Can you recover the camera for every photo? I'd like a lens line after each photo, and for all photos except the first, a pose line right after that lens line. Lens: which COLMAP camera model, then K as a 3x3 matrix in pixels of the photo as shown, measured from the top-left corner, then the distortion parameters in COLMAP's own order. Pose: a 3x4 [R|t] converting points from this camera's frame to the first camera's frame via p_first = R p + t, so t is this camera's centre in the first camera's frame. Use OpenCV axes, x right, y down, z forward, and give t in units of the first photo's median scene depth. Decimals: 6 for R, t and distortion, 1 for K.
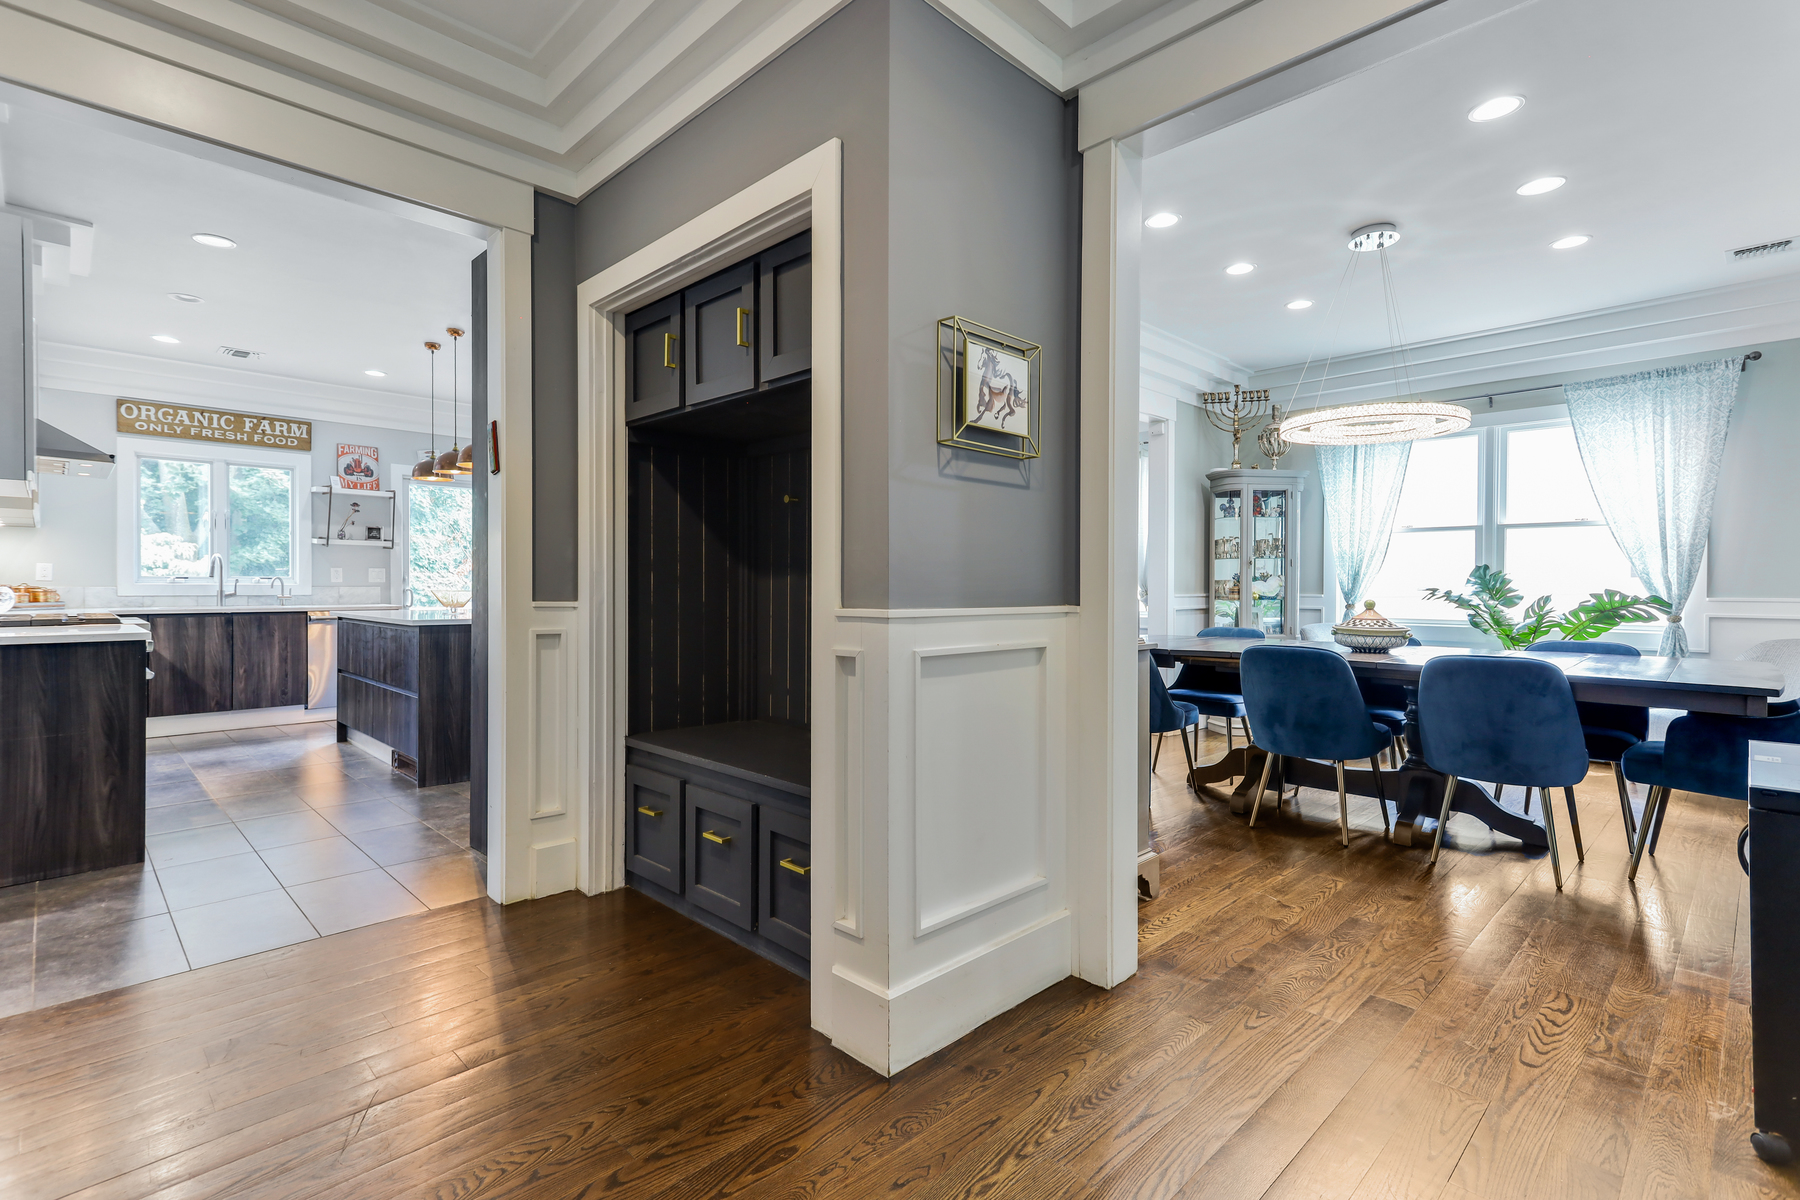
lens RADIAL K [[853.9, 0, 905.1], [0, 853.9, 591.3], [0, 0, 1]] dist [0.014553, -0.000895]
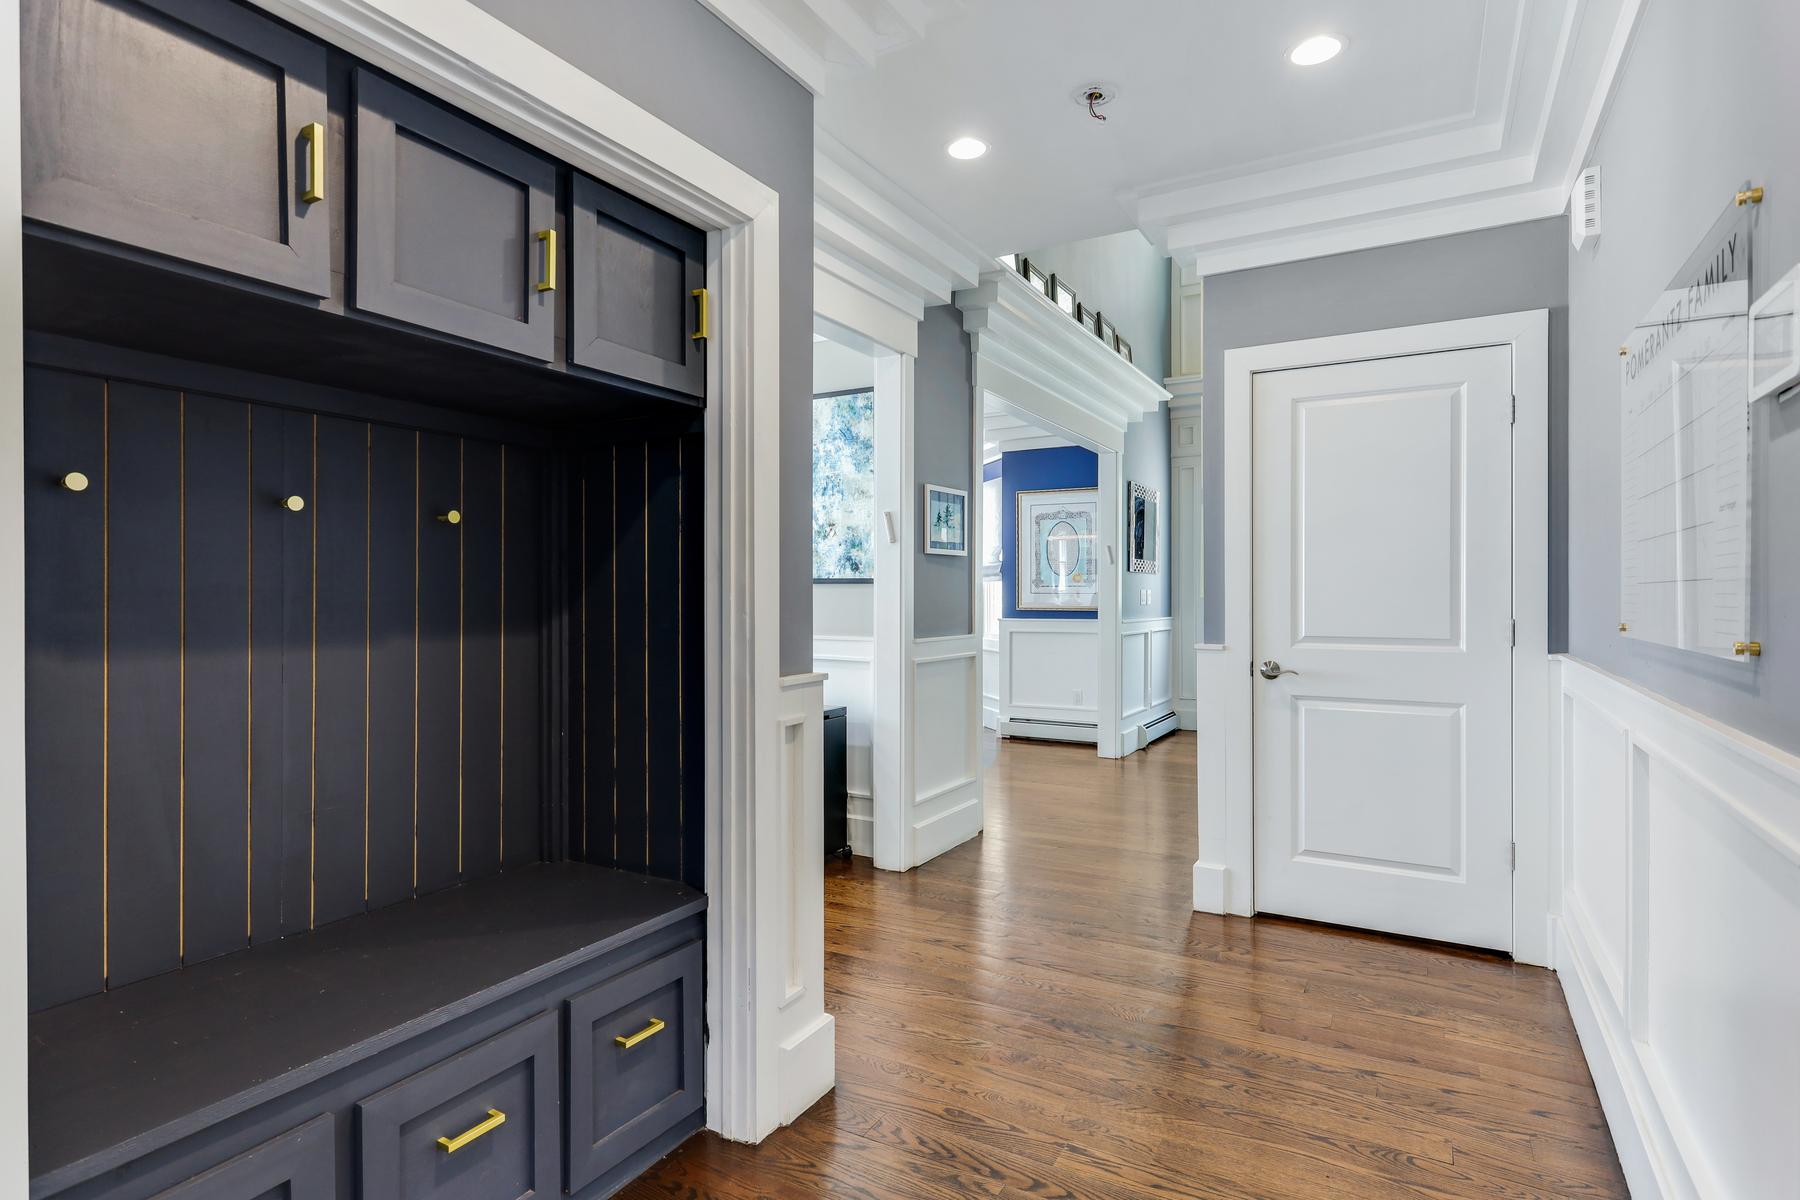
lens RADIAL K [[948.5, 0, 901.1], [0, 948.5, 595.6], [0, 0, 1]] dist [0.000282, -0.000044]
pose [[-0.276292, -0.005654, 0.961057, -1.033136], [0.007543, 0.999939, 0.008051, -0.072919], [-0.961044, 0.009474, -0.276233, 1.047850]]
